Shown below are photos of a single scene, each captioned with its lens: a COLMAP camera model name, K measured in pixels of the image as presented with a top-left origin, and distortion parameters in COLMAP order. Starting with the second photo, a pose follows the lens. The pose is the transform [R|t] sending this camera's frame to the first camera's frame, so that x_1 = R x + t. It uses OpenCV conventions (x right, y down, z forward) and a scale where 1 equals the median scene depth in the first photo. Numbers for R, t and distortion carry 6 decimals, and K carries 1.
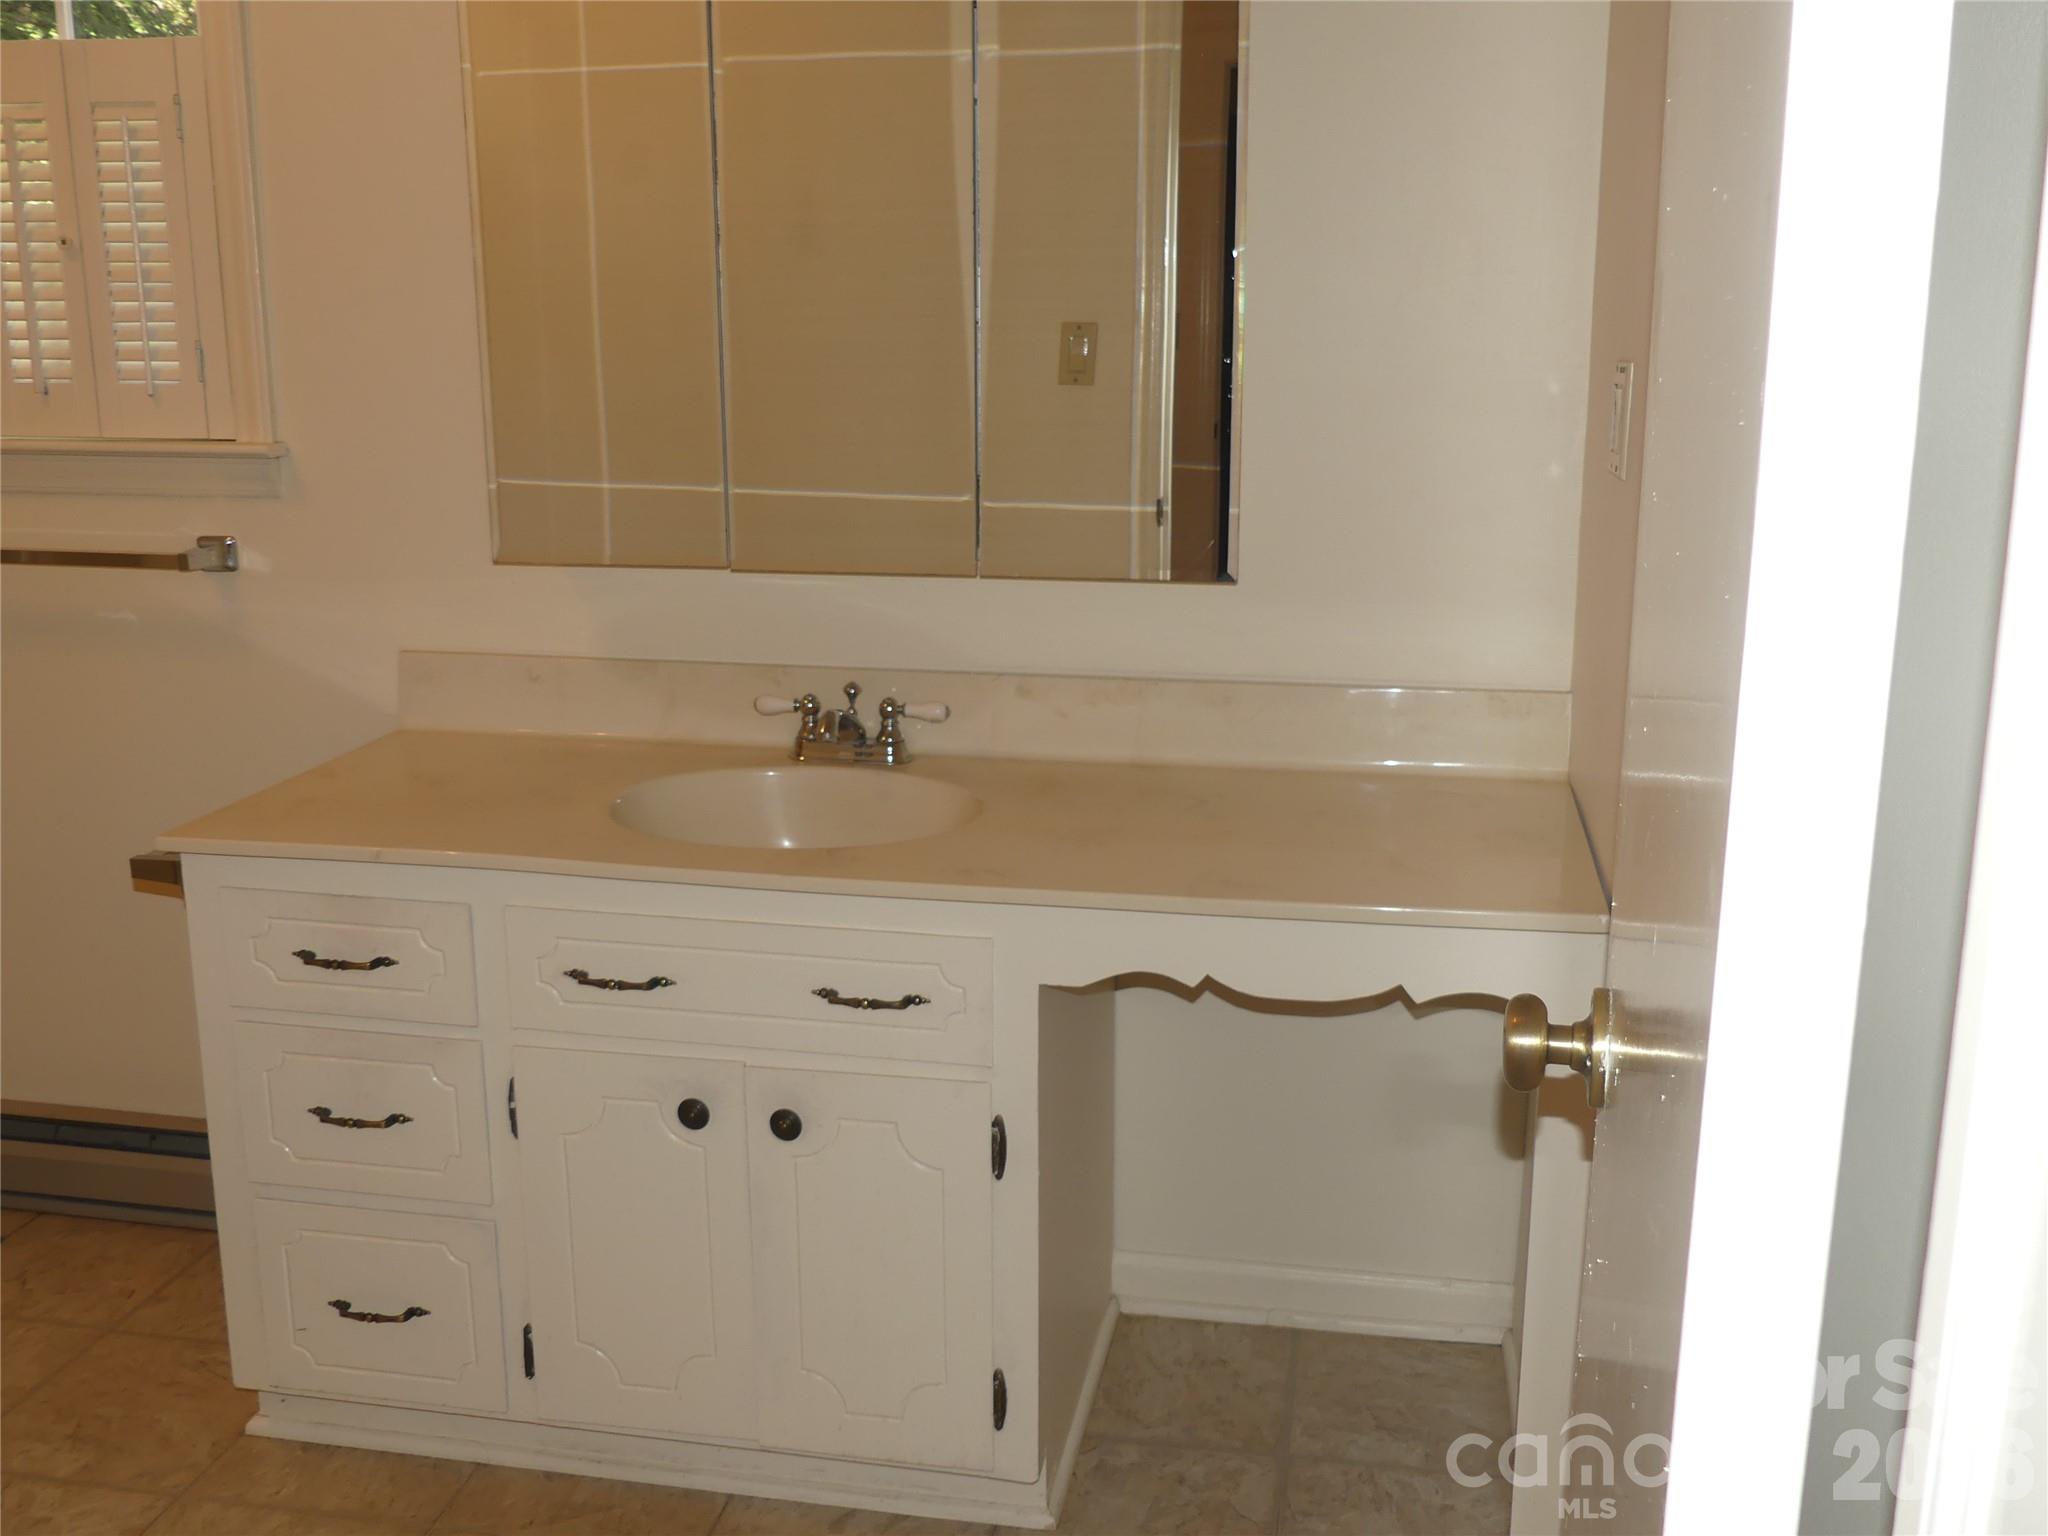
lens RADIAL K [[1948.3, 0, 1019.8], [0, 1948.3, 778.8], [0, 0, 1]] dist [-0.029192, 0.000000]
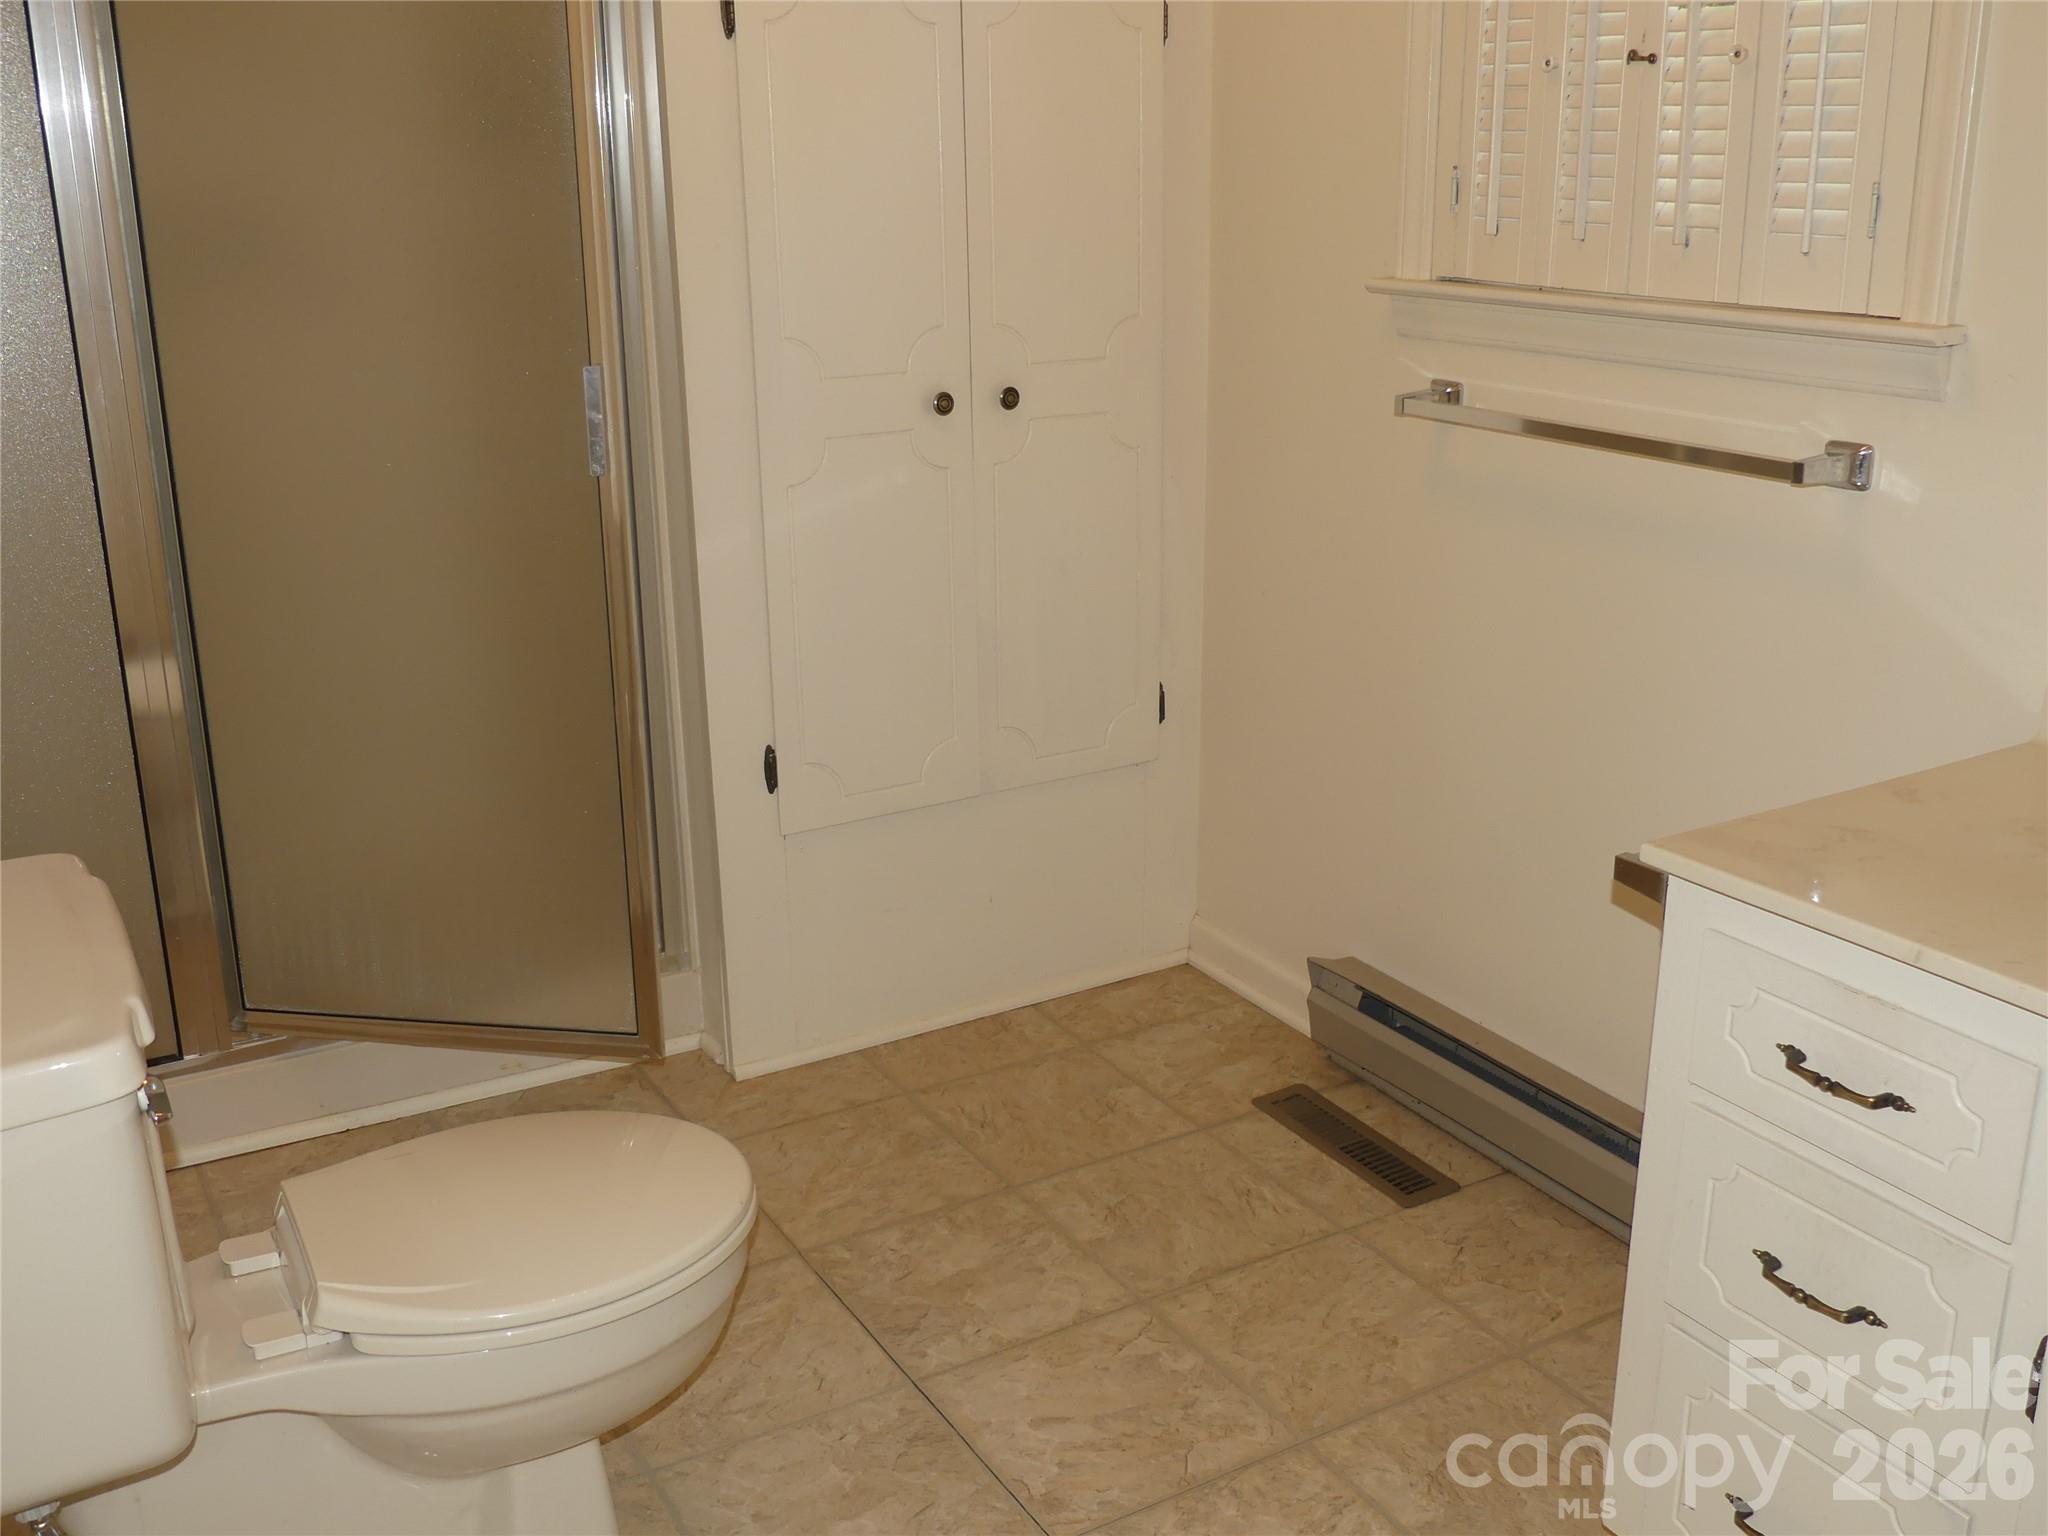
lens RADIAL K [[1948.3, 0, 1081.0], [0, 1948.3, 763.1], [0, 0, 1]] dist [-0.029192, 0.000000]
pose [[0.676877, 0.217126, -0.703345, -0.055105], [-0.174037, 0.975622, 0.133691, -0.052304], [0.715226, 0.031915, 0.698164, 0.256833]]
